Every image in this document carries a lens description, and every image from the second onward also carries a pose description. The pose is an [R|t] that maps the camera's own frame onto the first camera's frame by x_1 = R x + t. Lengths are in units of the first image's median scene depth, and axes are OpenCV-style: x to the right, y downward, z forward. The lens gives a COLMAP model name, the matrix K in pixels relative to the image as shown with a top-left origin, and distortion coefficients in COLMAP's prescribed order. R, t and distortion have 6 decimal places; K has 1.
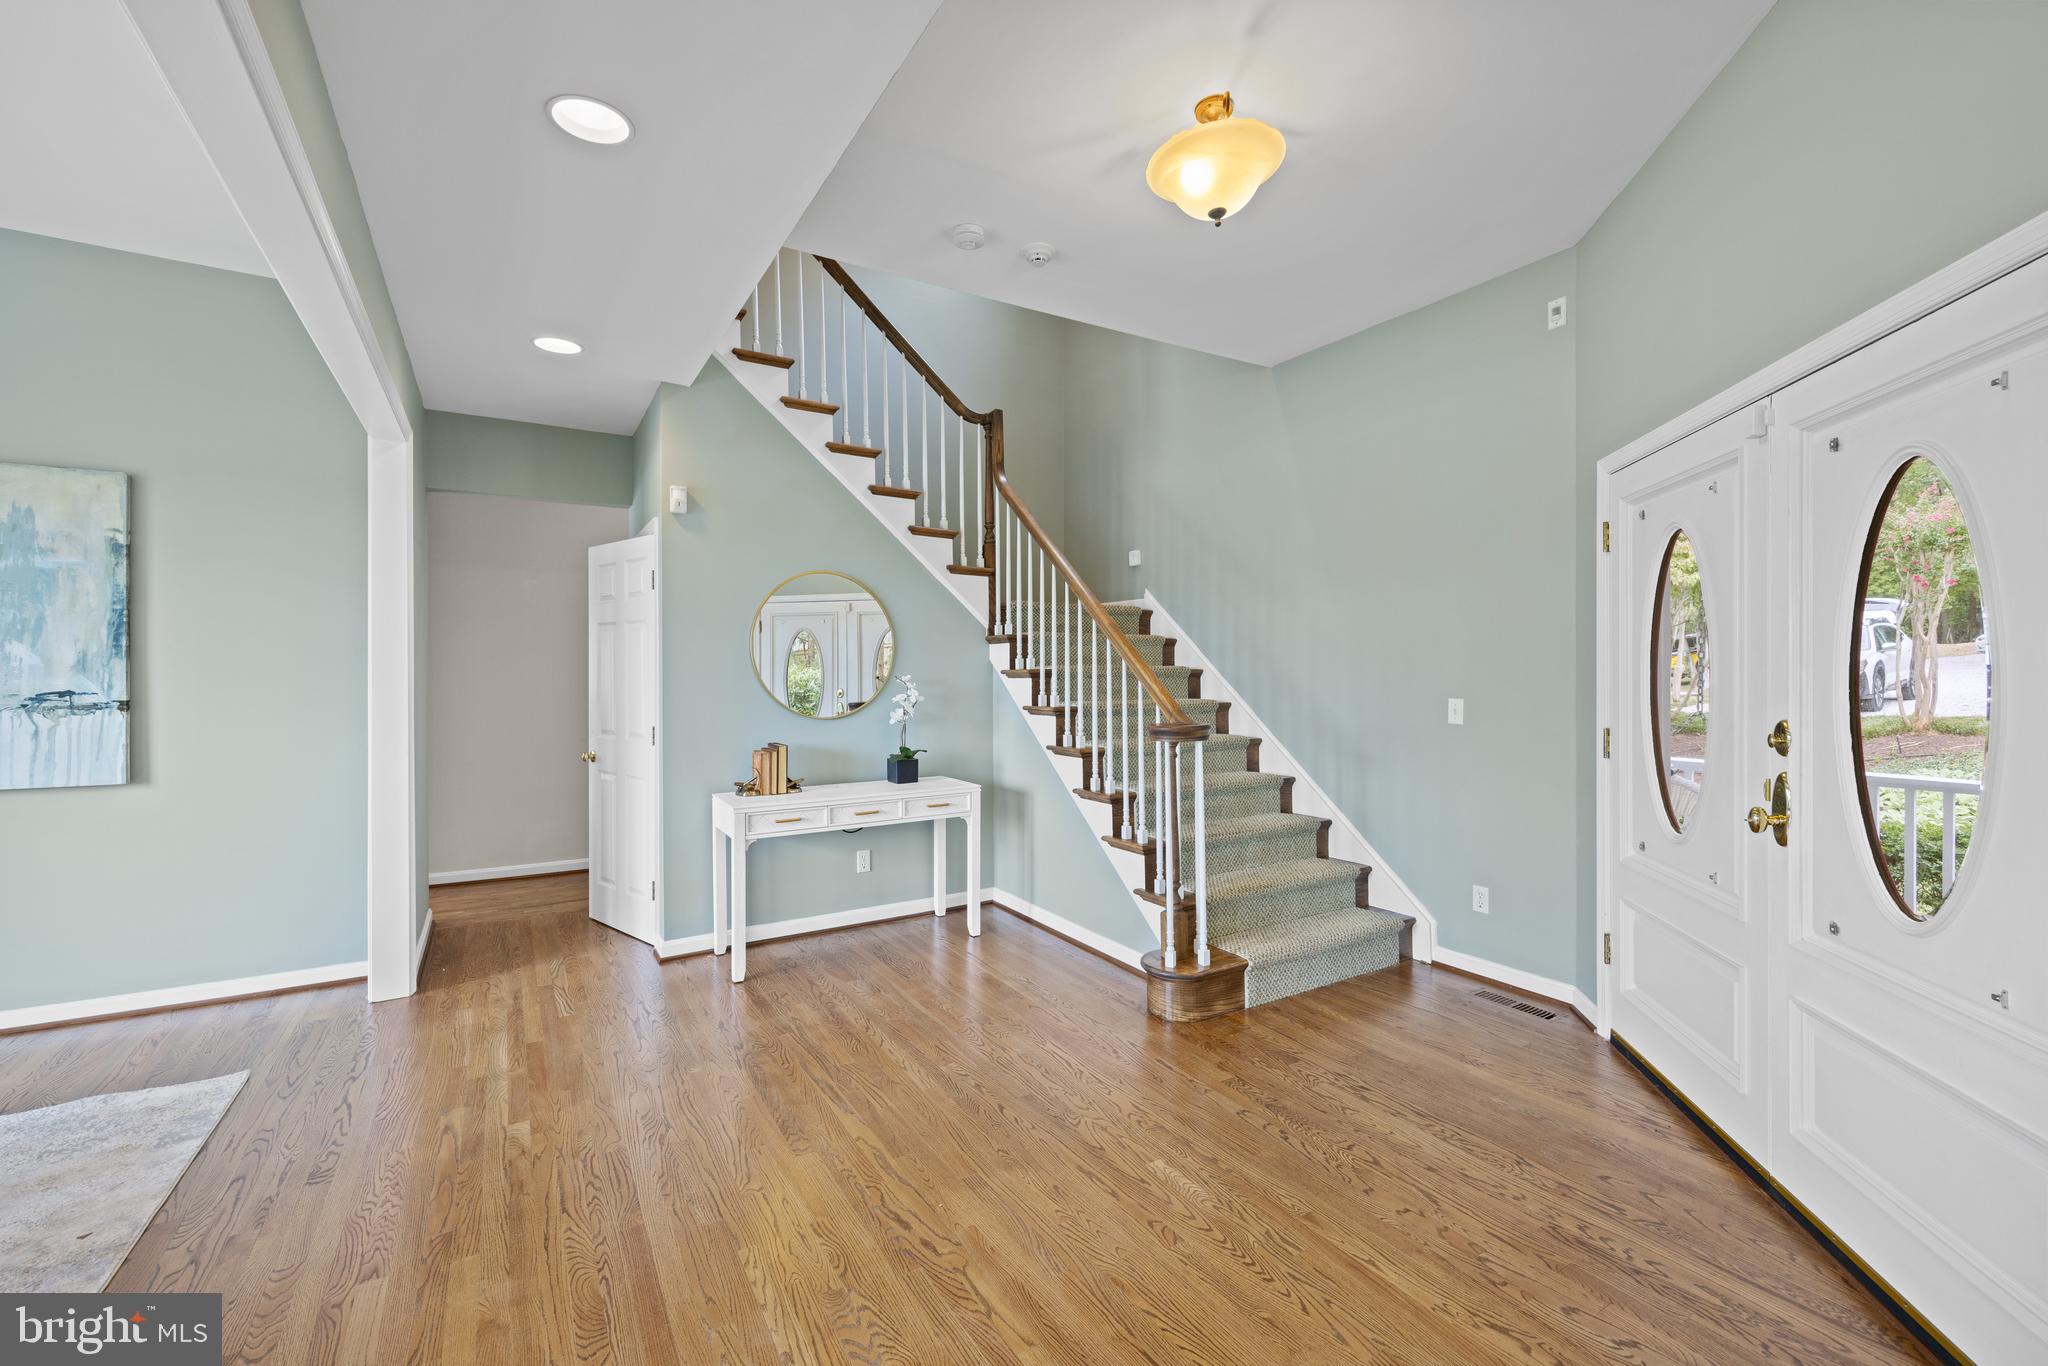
lens RADIAL K [[849.9, 0, 1022.0], [0, 849.9, 670.1], [0, 0, 1]] dist [-0.001291, -0.000805]
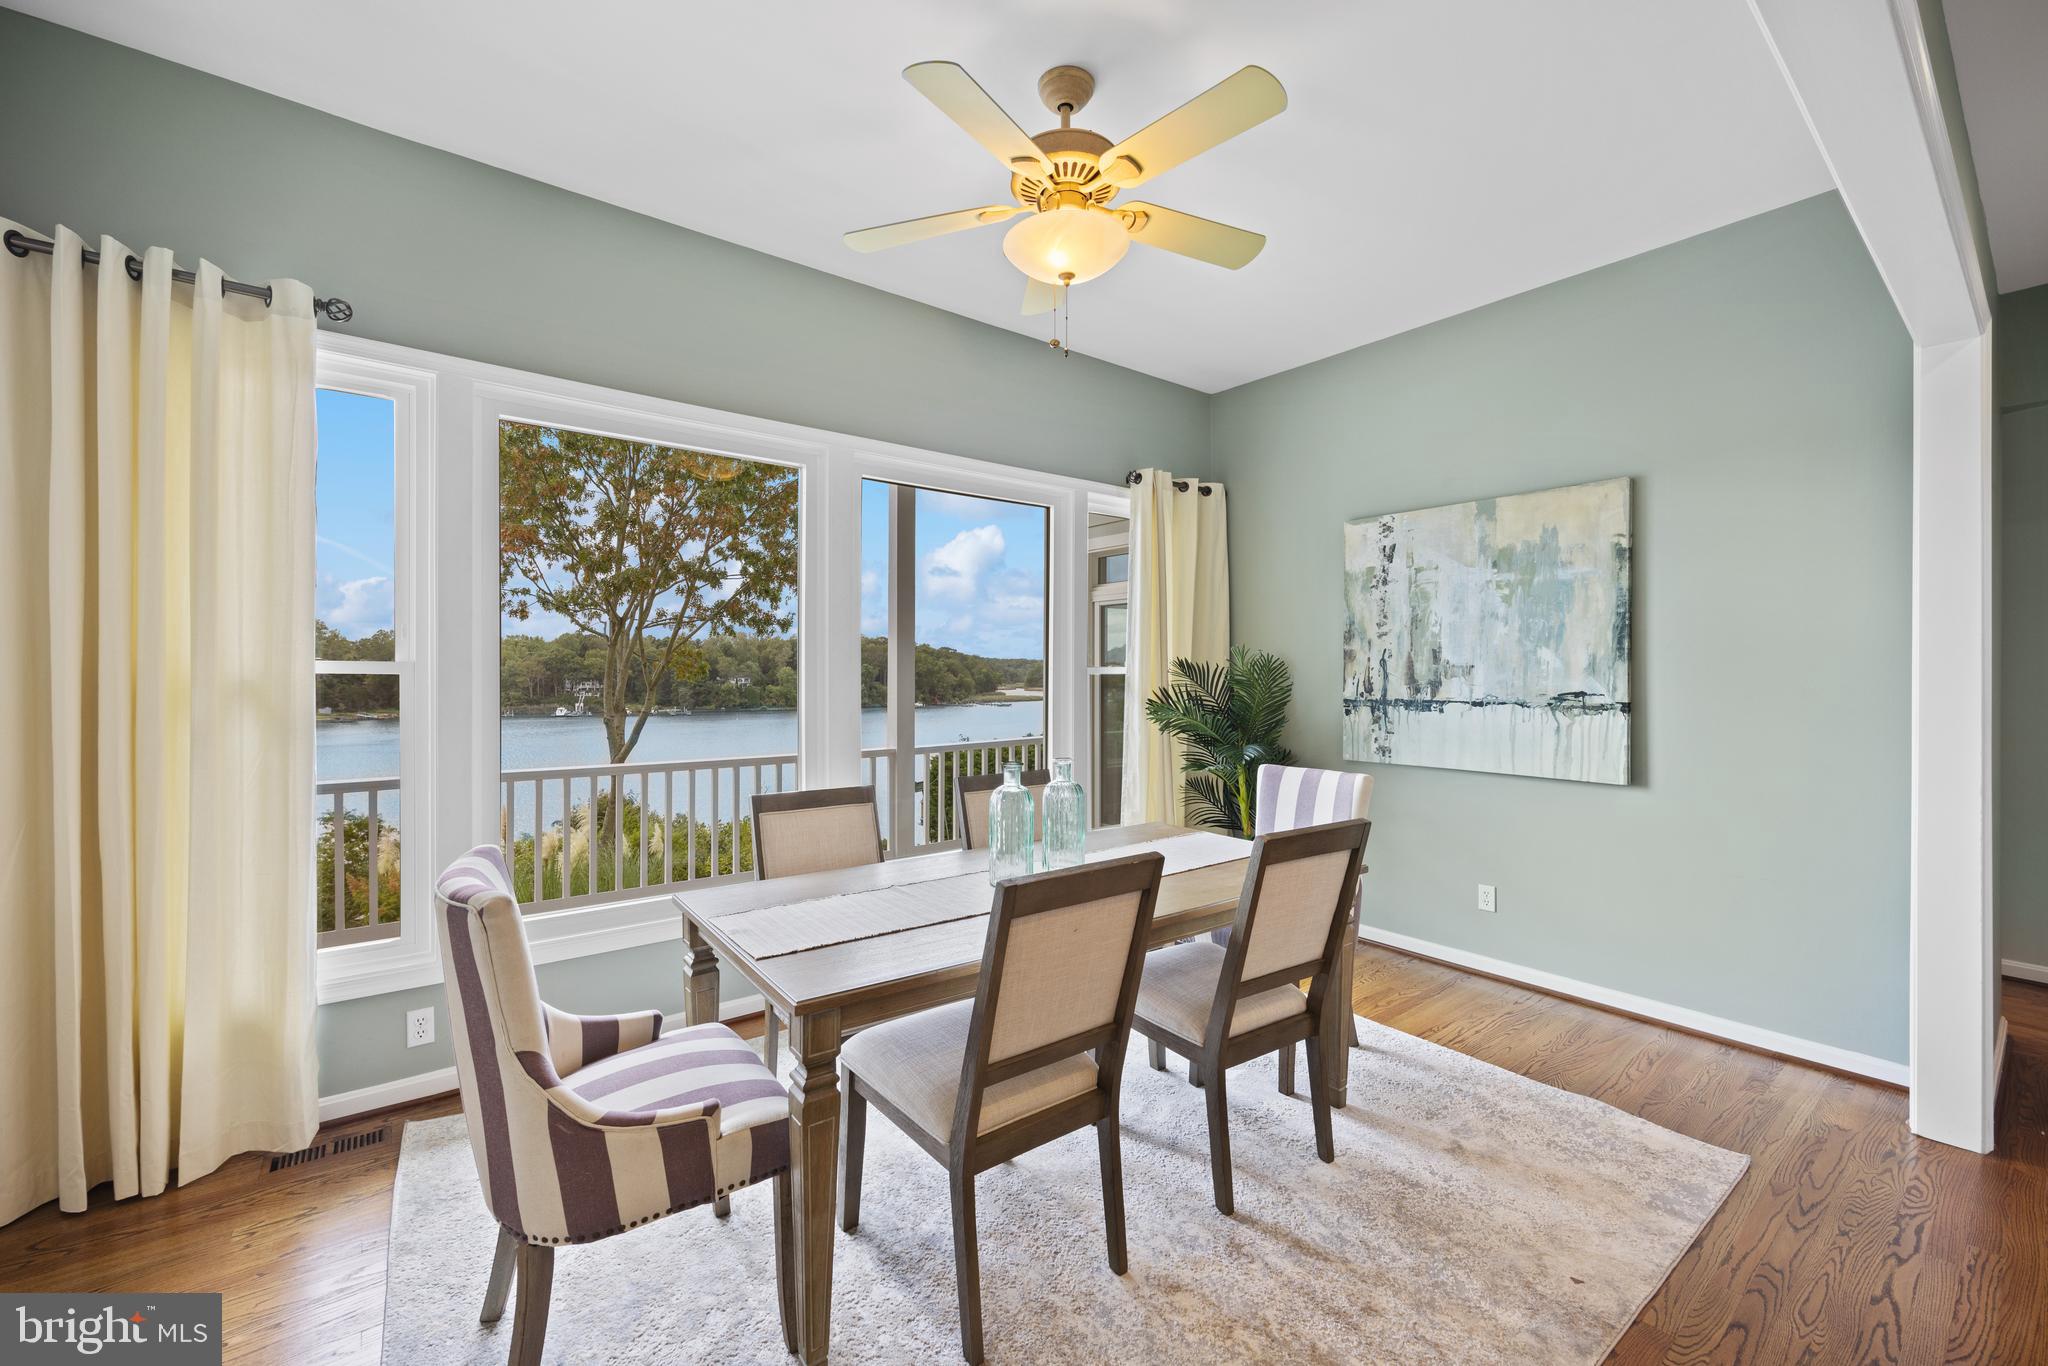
lens RADIAL K [[807.1, 0, 1037.7], [0, 807.1, 677.6], [0, 0, 1]] dist [0.002620, -0.000599]
pose [[0.117797, 0.005735, -0.993021, -0.189451], [-0.000820, 0.999984, 0.005678, 0.001309], [0.993037, 0.000145, 0.117800, 0.194113]]
